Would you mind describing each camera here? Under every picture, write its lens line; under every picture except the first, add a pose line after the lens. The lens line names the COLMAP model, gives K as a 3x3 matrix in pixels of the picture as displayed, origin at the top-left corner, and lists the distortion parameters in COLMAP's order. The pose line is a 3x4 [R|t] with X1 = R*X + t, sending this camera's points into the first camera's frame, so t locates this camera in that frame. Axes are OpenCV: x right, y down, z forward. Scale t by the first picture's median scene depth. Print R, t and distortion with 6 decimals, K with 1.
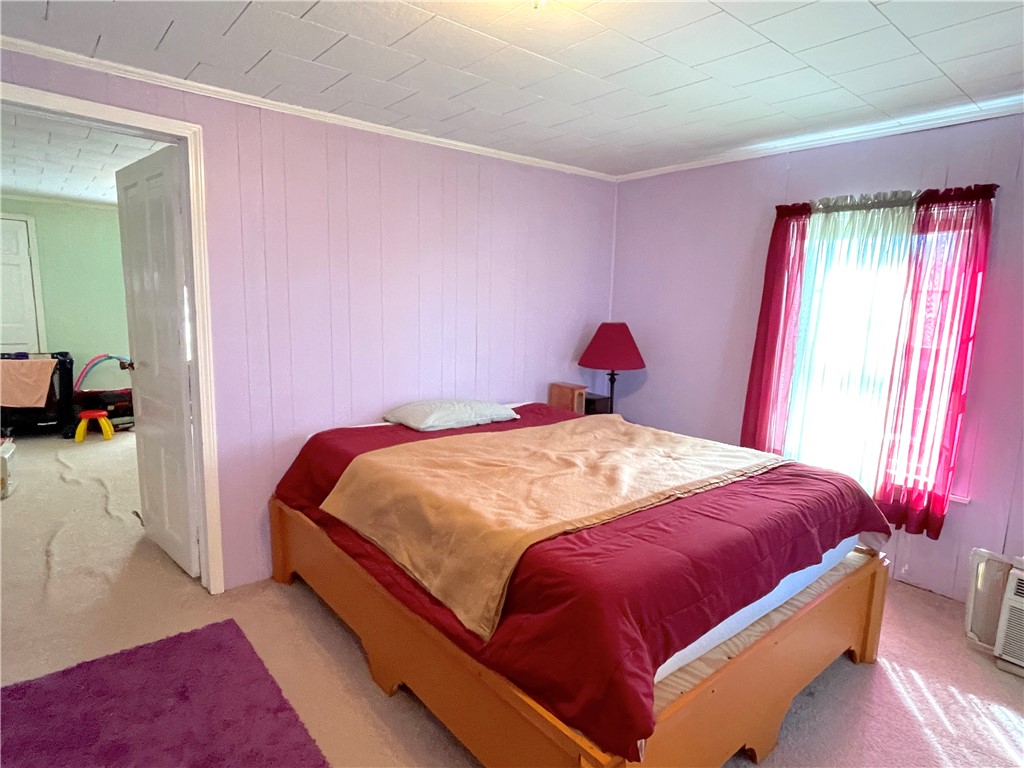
lens RADIAL K [[578.3, 0, 503.7], [0, 578.3, 389.2], [0, 0, 1]] dist [0.004545, -0.009409]
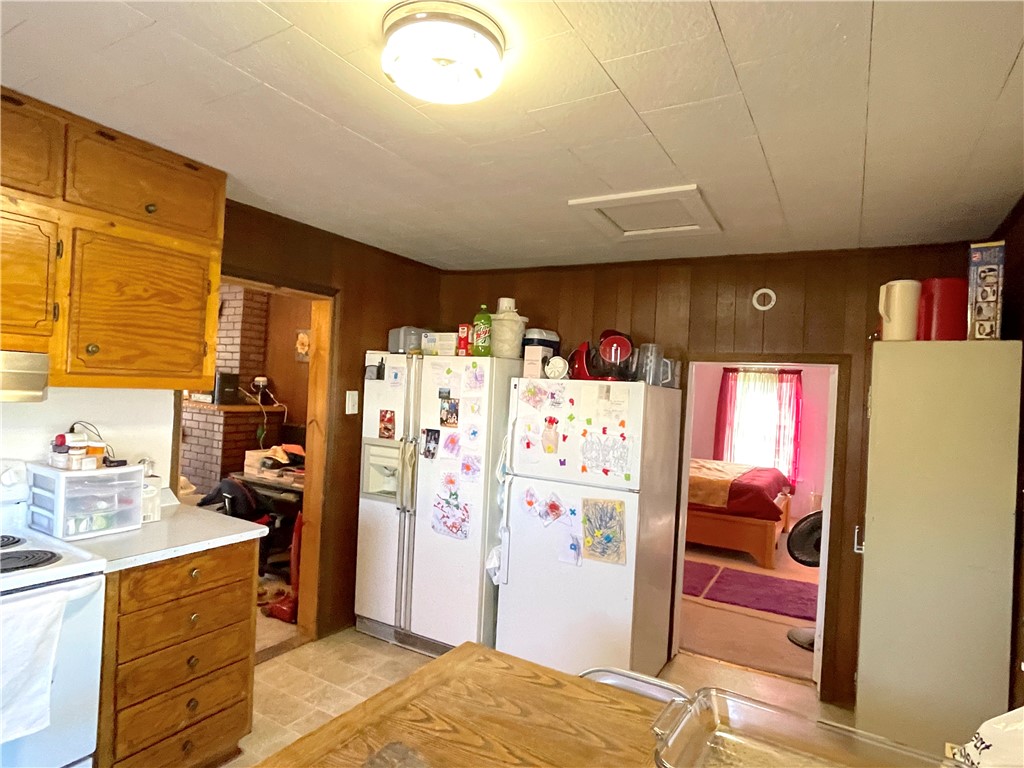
lens RADIAL K [[578.3, 0, 509.0], [0, 578.3, 391.4], [0, 0, 1]] dist [0.004545, -0.009409]
pose [[0.939475, 0.008286, 0.342516, -1.596716], [0.037153, 0.991349, -0.125887, 0.074506], [-0.340596, 0.130994, 0.931040, -1.250193]]
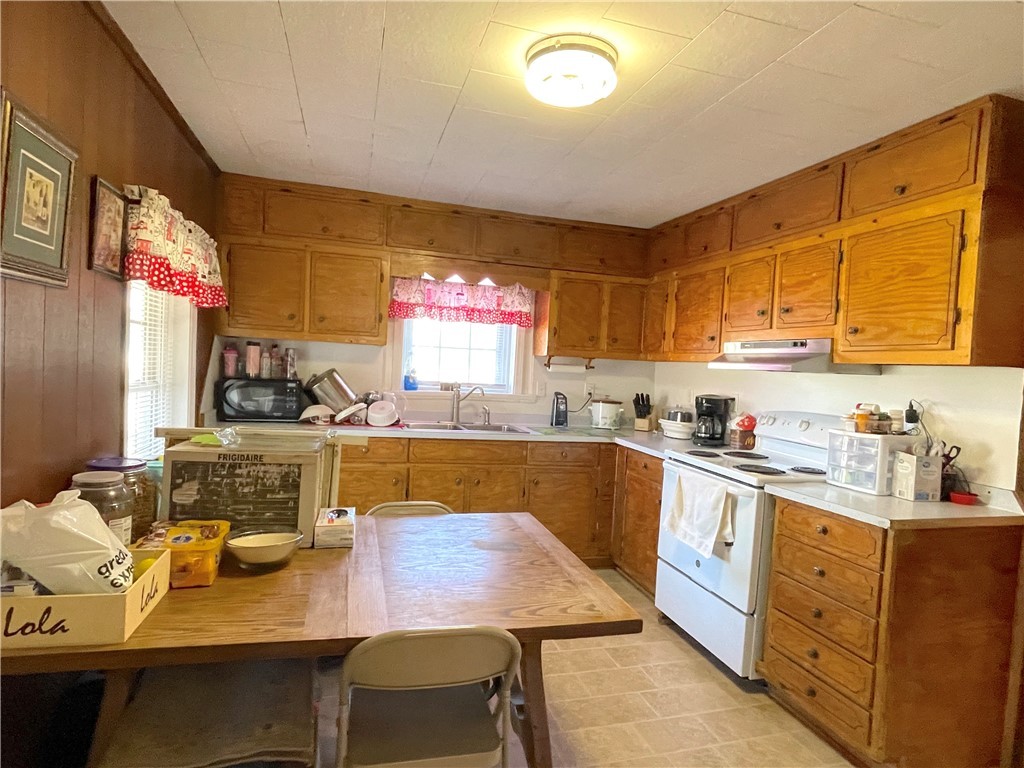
lens RADIAL K [[578.3, 0, 508.5], [0, 578.3, 391.2], [0, 0, 1]] dist [0.004545, -0.009409]
pose [[-0.408475, -0.022088, -0.912502, -0.722870], [-0.207546, 0.975768, 0.069287, 0.044966], [0.888861, 0.217688, -0.403161, -0.393655]]
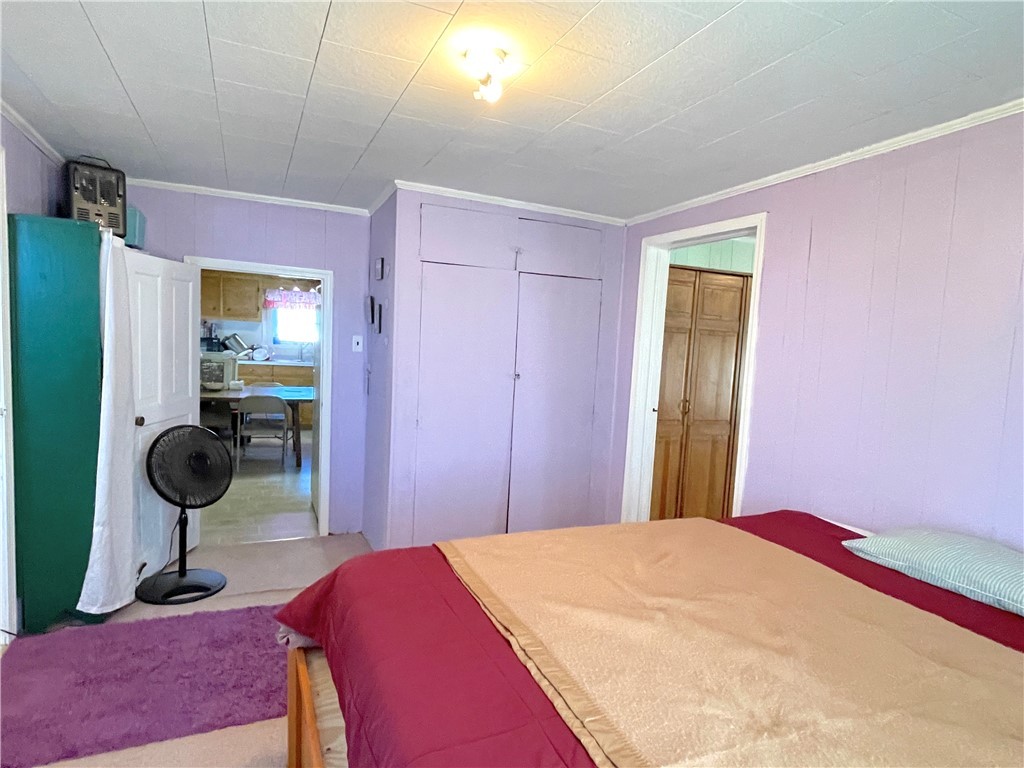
lens RADIAL K [[578.3, 0, 502.9], [0, 578.3, 390.1], [0, 0, 1]] dist [0.004545, -0.009409]
pose [[-0.286526, 0.028234, -0.957656, 0.728822], [-0.209468, 0.973537, 0.091374, -0.108293], [0.934893, 0.226780, -0.273030, 0.898766]]
